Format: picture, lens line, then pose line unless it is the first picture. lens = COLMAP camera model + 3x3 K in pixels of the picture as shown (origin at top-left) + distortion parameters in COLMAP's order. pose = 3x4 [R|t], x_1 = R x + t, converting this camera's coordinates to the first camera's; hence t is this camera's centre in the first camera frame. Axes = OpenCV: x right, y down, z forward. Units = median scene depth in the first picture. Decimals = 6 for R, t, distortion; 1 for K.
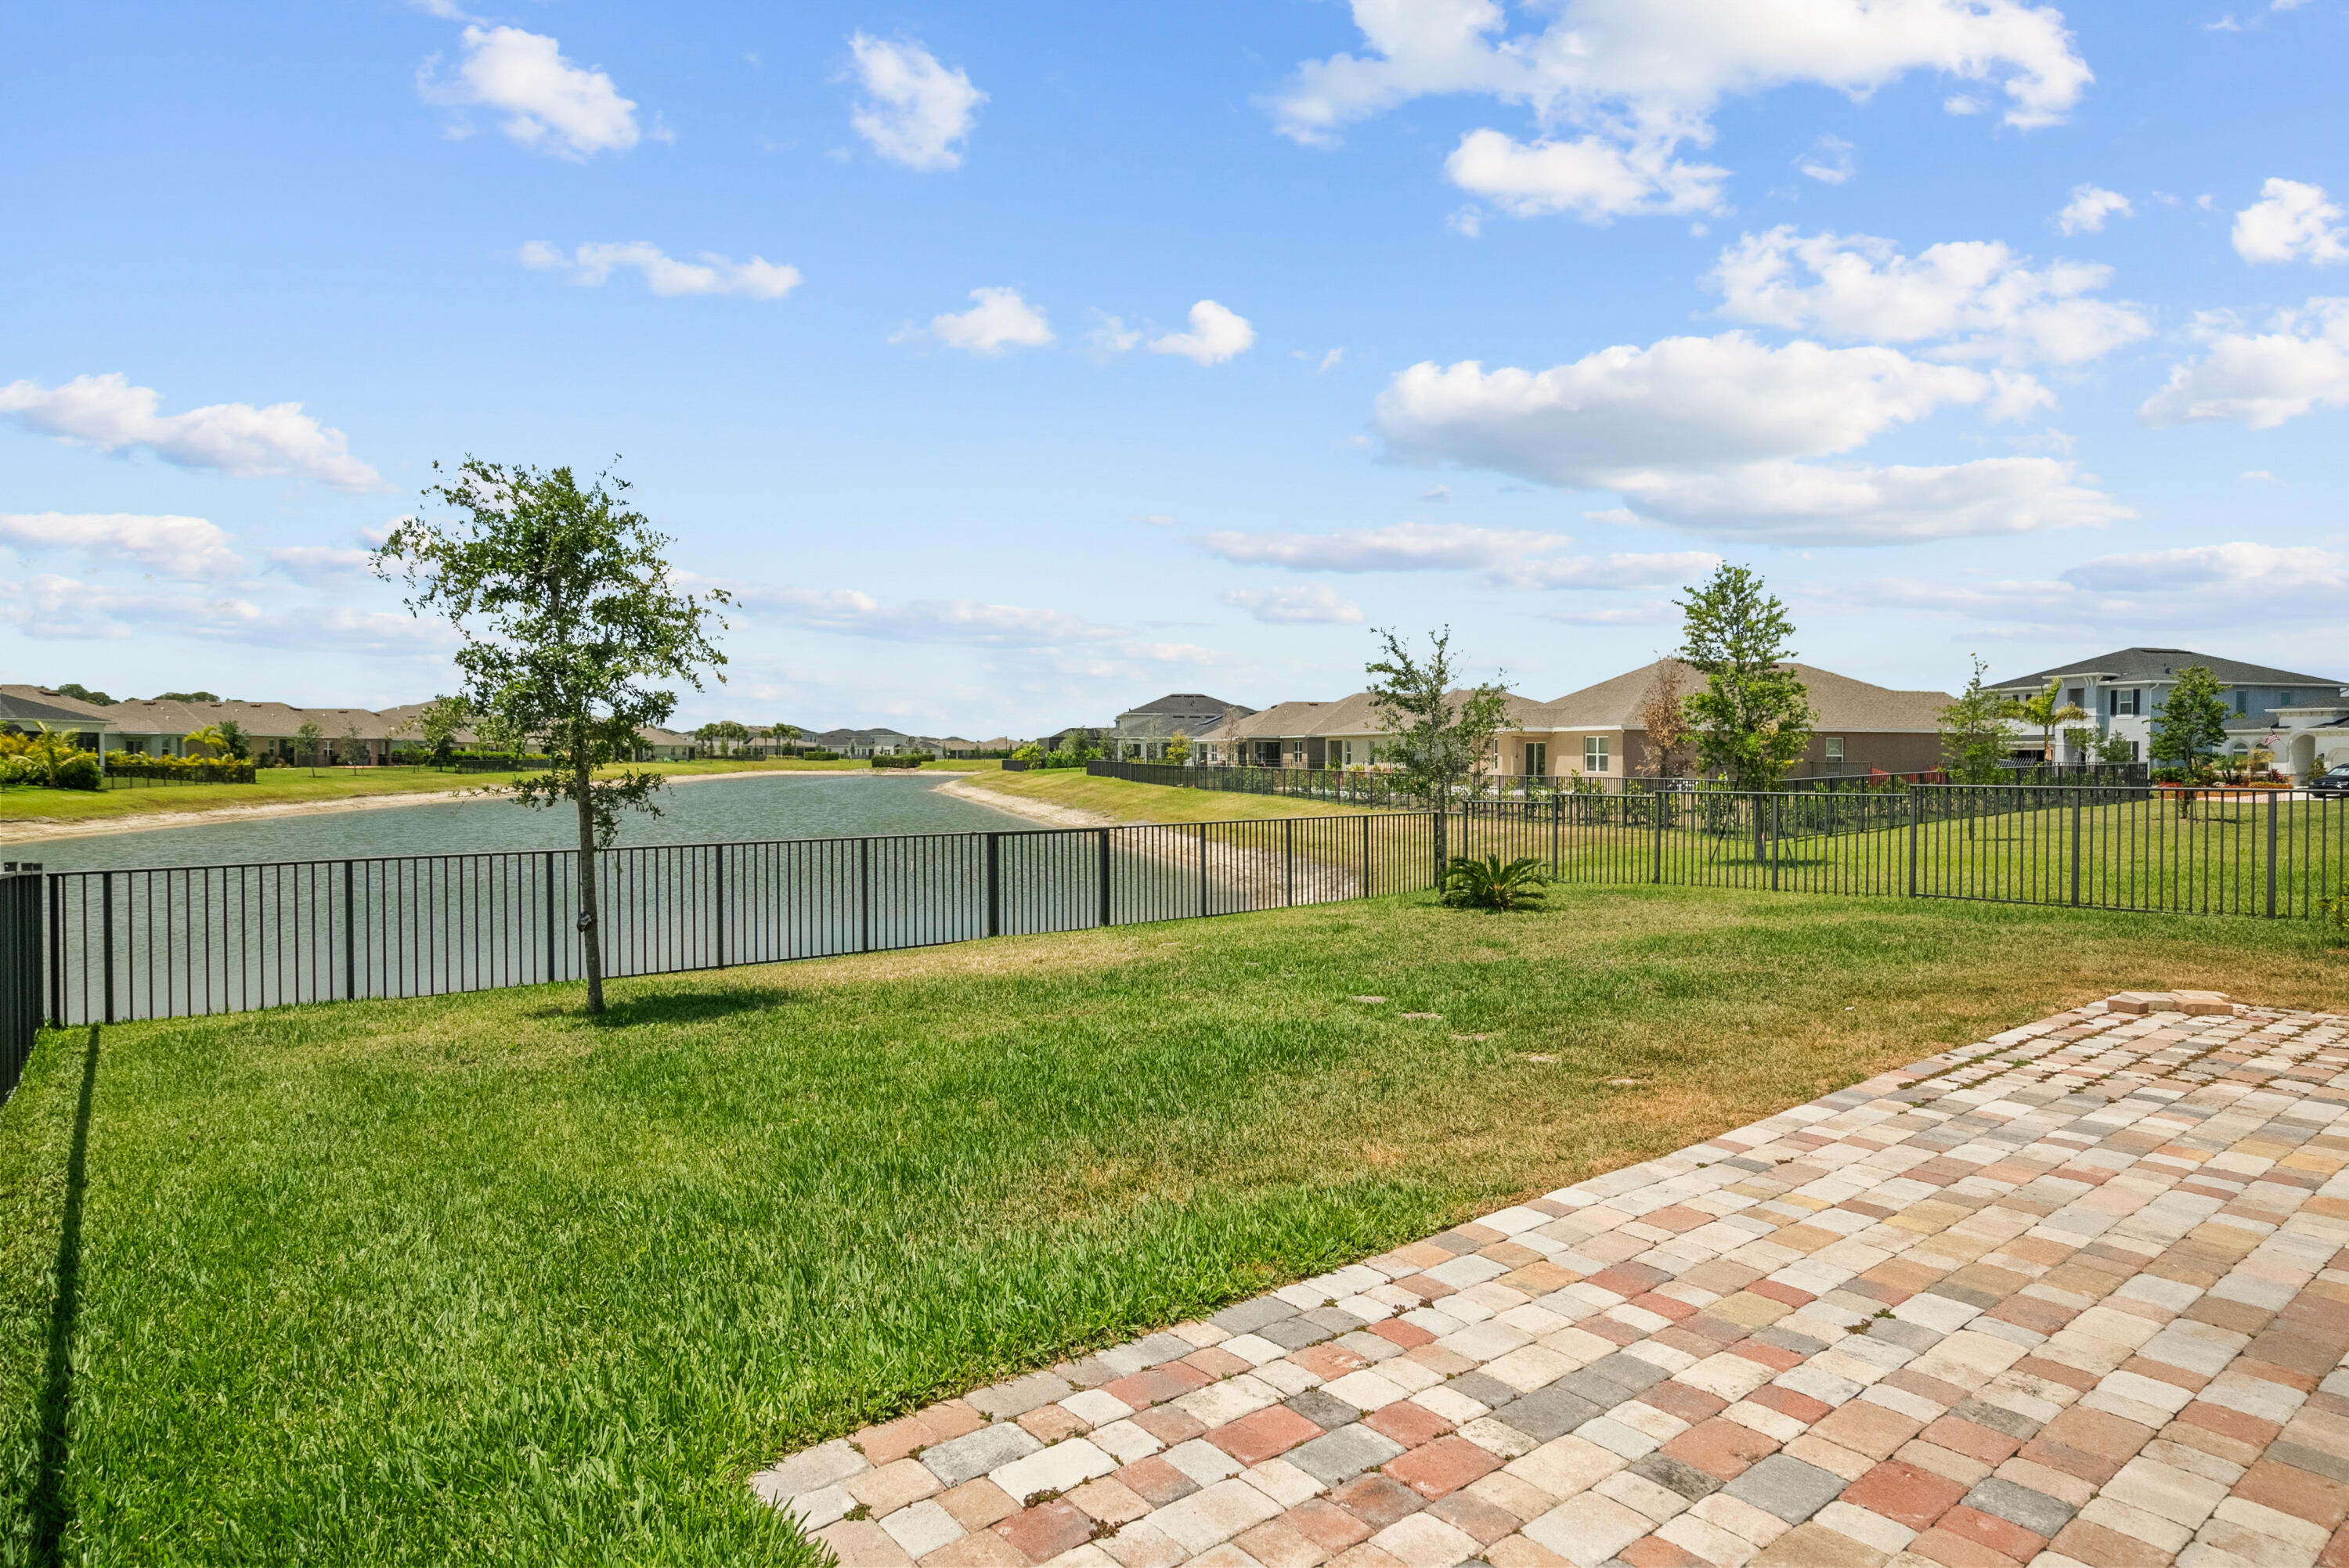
lens RADIAL K [[1328.7, 0, 1177.8], [0, 1328.7, 778.9], [0, 0, 1]] dist [0.011252, 0.002440]
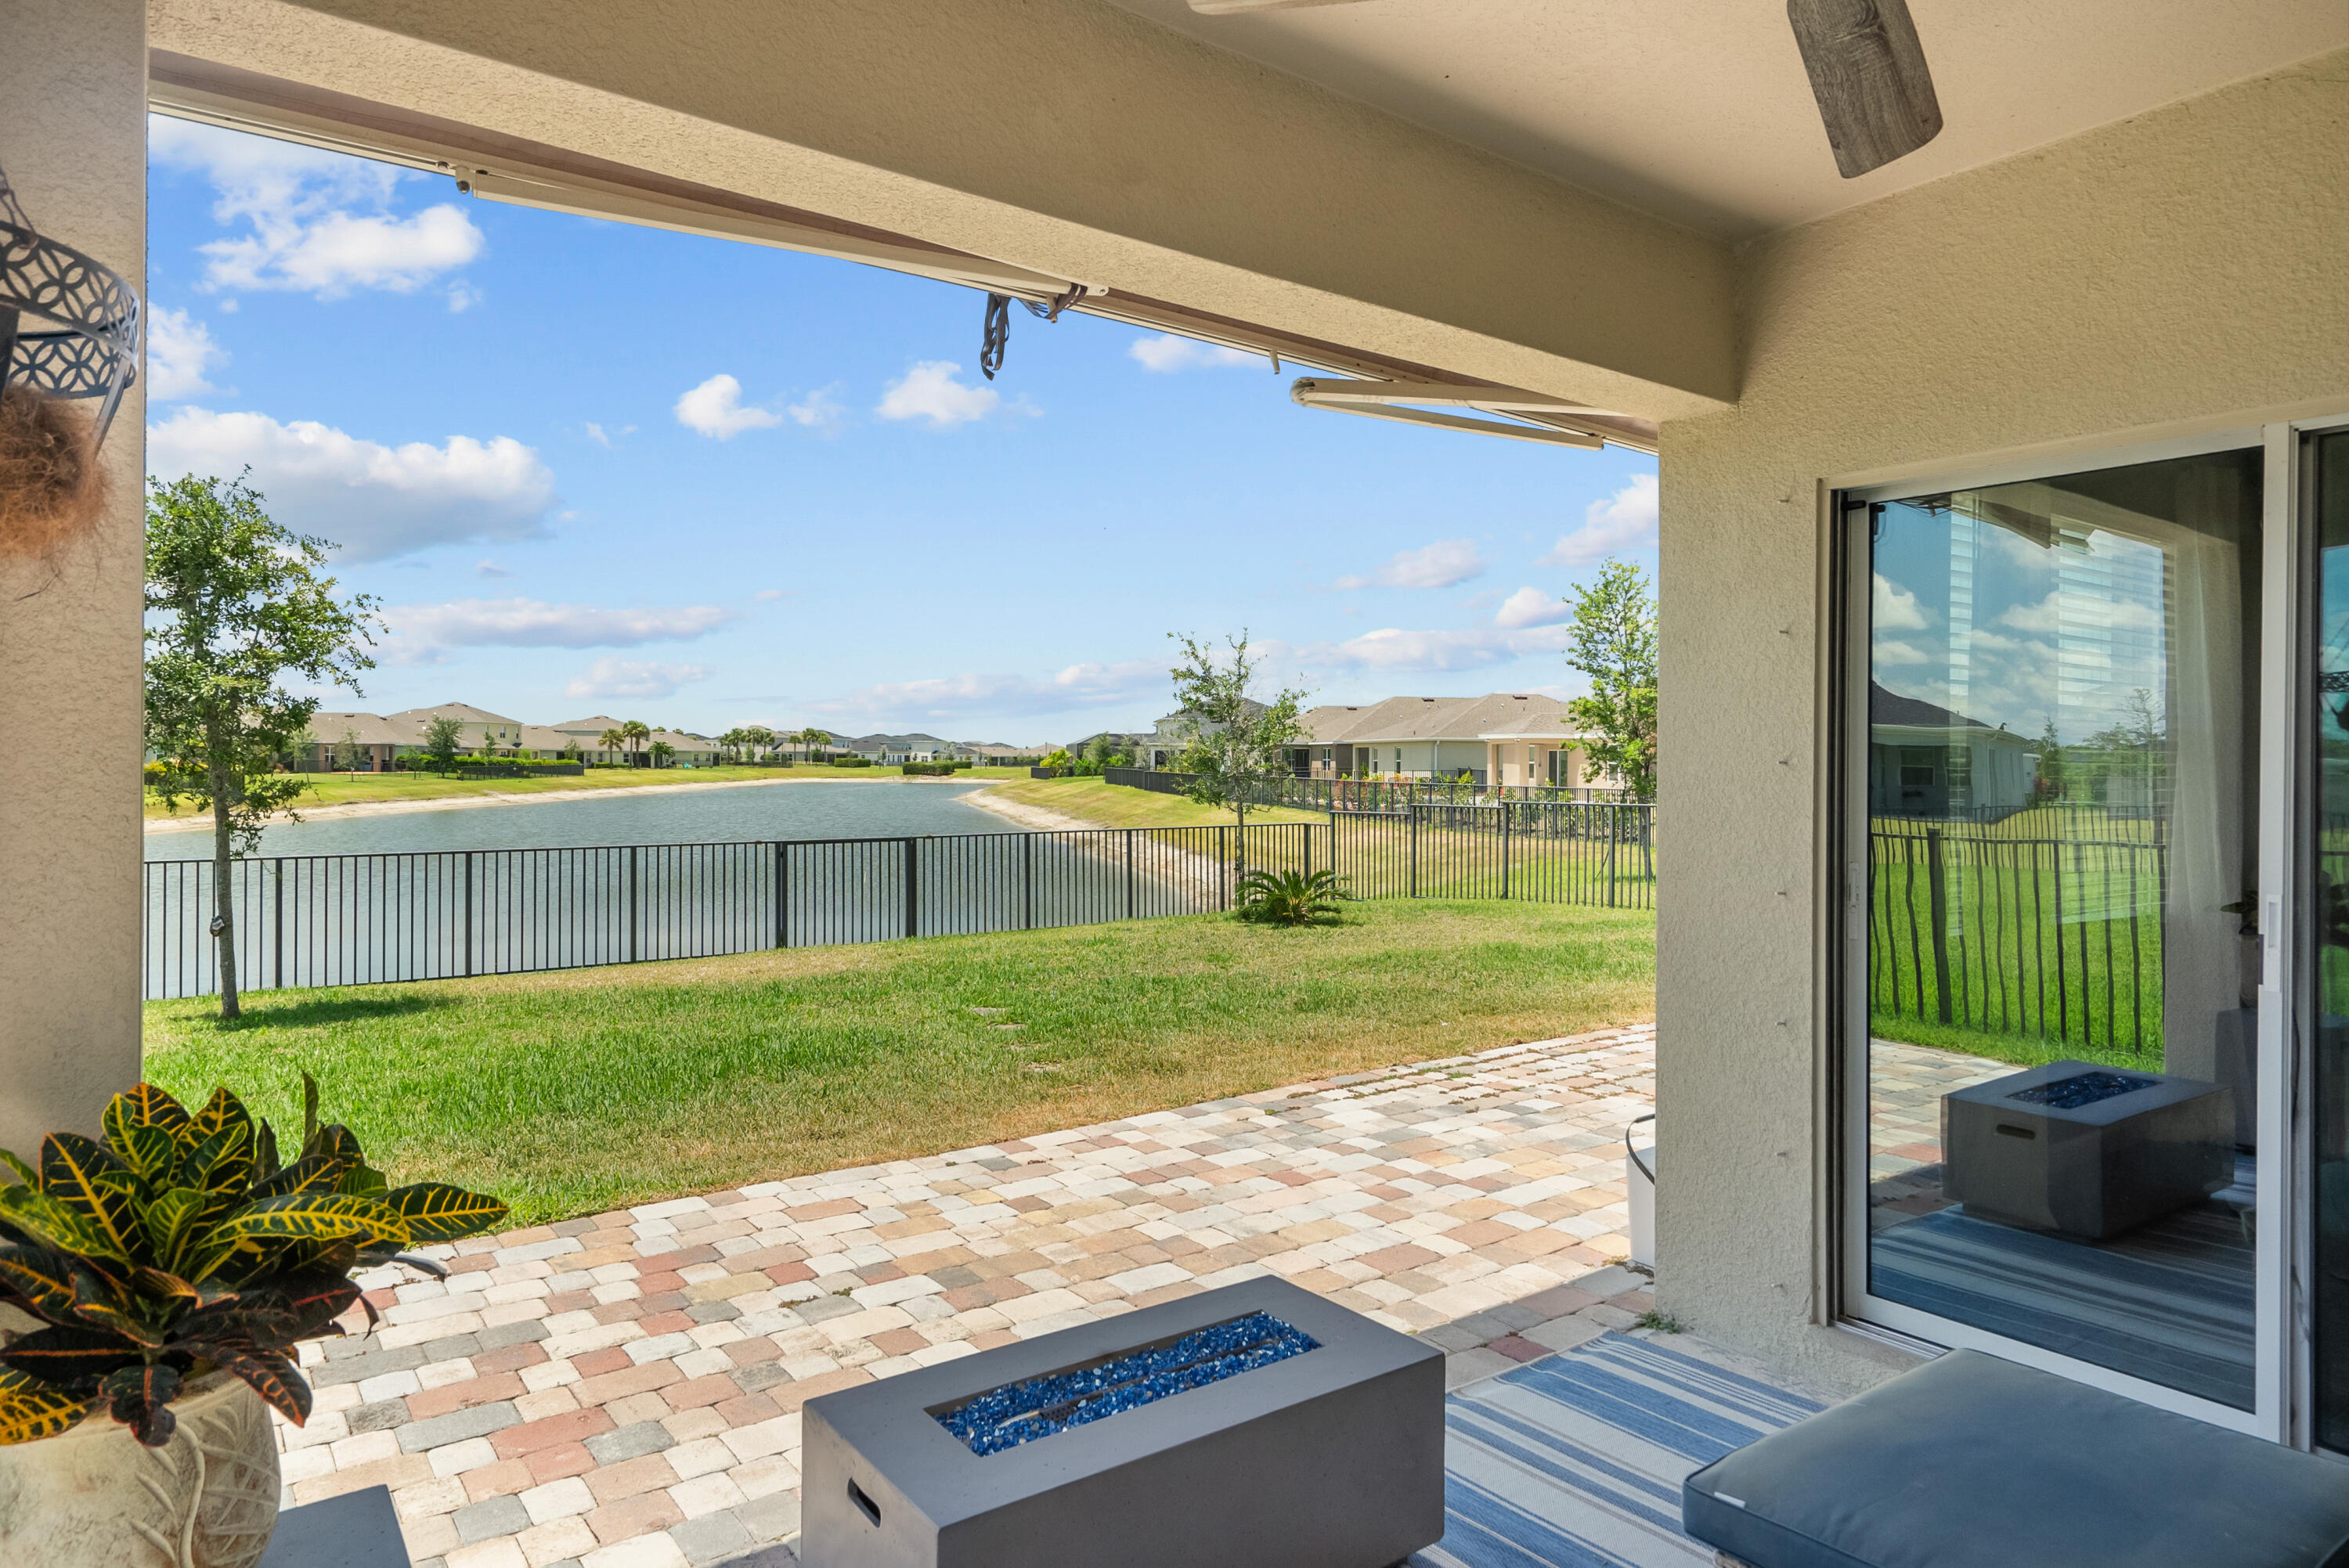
lens RADIAL K [[1418.2, 0, 1171.6], [0, 1418.2, 782.5], [0, 0, 1]] dist [0.020959, -0.001530]
pose [[0.998527, 0.002954, -0.054179, 0.199307], [-0.003152, 0.999989, -0.003568, -0.000398], [0.054168, 0.003734, 0.998525, -0.028089]]
